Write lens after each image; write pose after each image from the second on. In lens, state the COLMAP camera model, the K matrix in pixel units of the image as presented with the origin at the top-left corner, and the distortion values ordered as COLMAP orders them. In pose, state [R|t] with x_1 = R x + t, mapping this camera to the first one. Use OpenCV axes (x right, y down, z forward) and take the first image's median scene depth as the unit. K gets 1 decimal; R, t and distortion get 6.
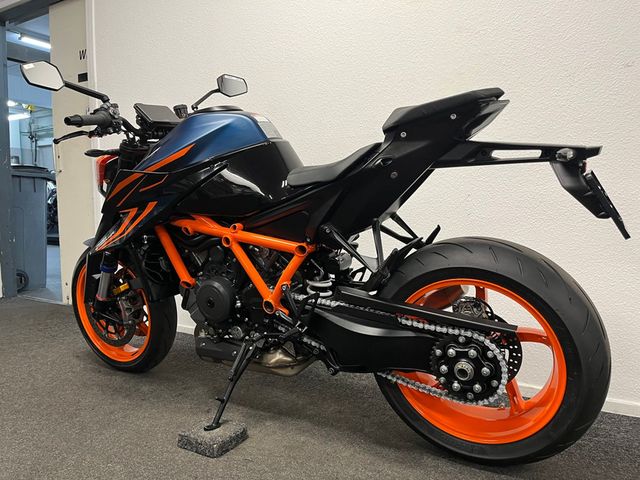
lens RADIAL K [[474.7, 0, 320.0], [0, 474.7, 240.0], [0, 0, 1]] dist [0.083732, -0.096344]
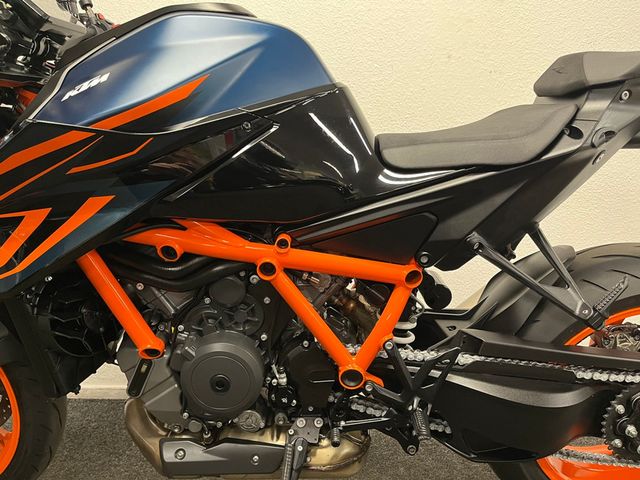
lens RADIAL K [[474.7, 0, 320.0], [0, 474.7, 240.0], [0, 0, 1]] dist [0.083732, -0.096344]
pose [[0.863004, -0.055892, 0.502097, -0.411582], [0.022788, 0.997156, 0.071833, -0.067771], [-0.504684, -0.050550, 0.861823, 0.511863]]
